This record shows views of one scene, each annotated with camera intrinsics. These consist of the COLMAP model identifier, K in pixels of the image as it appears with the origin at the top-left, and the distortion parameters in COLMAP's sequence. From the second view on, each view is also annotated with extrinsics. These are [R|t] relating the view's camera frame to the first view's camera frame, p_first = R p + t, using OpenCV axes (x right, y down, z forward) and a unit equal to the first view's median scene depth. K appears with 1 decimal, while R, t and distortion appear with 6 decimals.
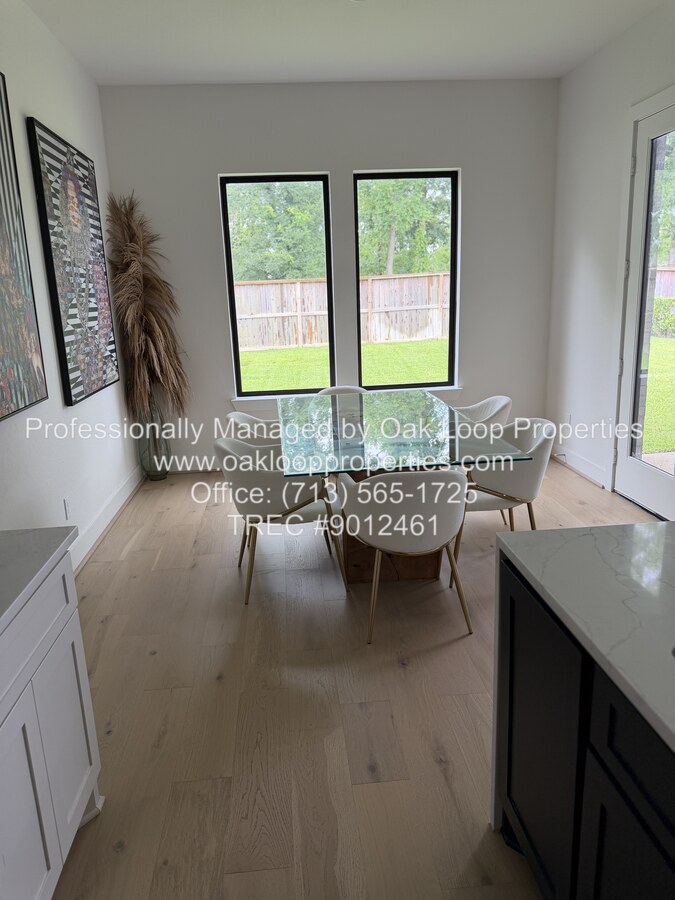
lens RADIAL K [[639.0, 0, 336.0], [0, 639.0, 456.8], [0, 0, 1]] dist [0.013739, -0.018340]
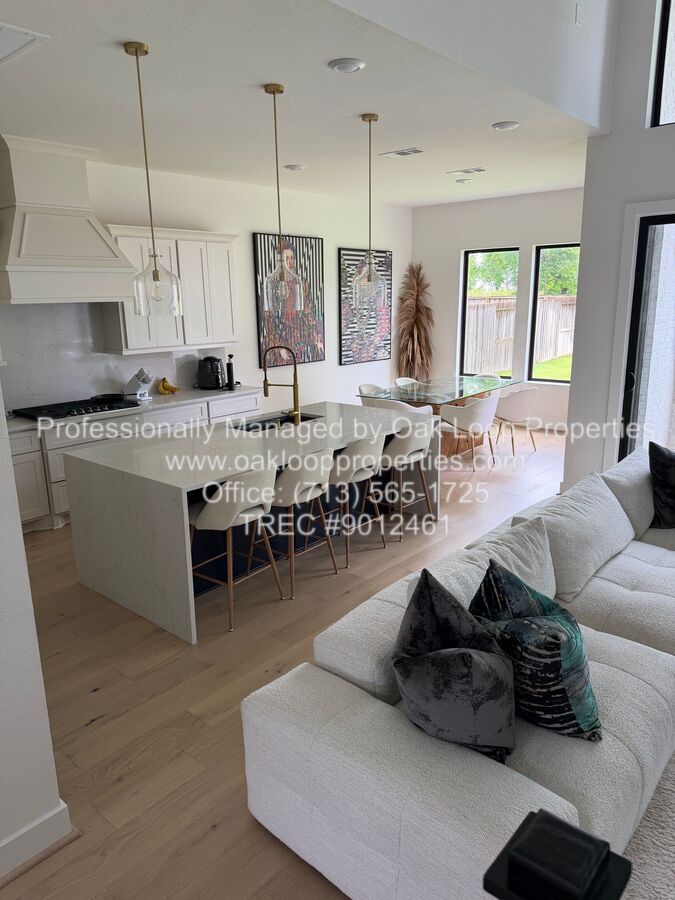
lens RADIAL K [[643.5, 0, 334.3], [0, 643.5, 473.3], [0, 0, 1]] dist [-0.019993, 0.006254]
pose [[0.695941, 0.211295, -0.686310, 1.006365], [-0.186383, 0.976127, 0.111524, 0.037015], [0.693490, 0.050302, 0.718708, -0.548351]]
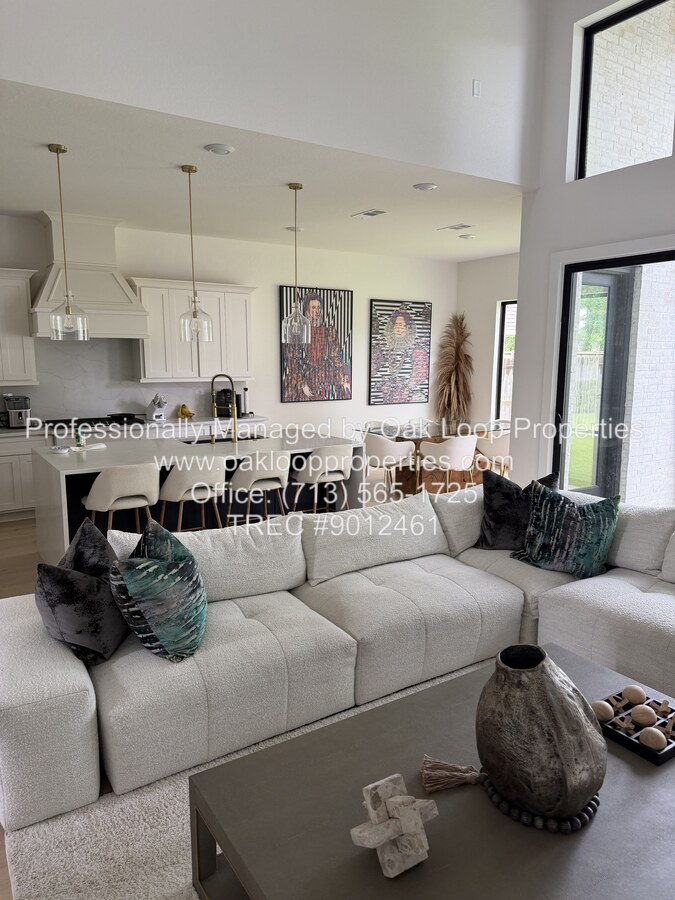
lens RADIAL K [[639.0, 0, 336.0], [0, 639.0, 456.8], [0, 0, 1]] dist [0.013739, -0.018340]
pose [[0.477253, 0.170285, -0.862110, 1.380147], [-0.236558, 0.969727, 0.060587, -0.003076], [0.846328, 0.175023, 0.503087, -0.280101]]
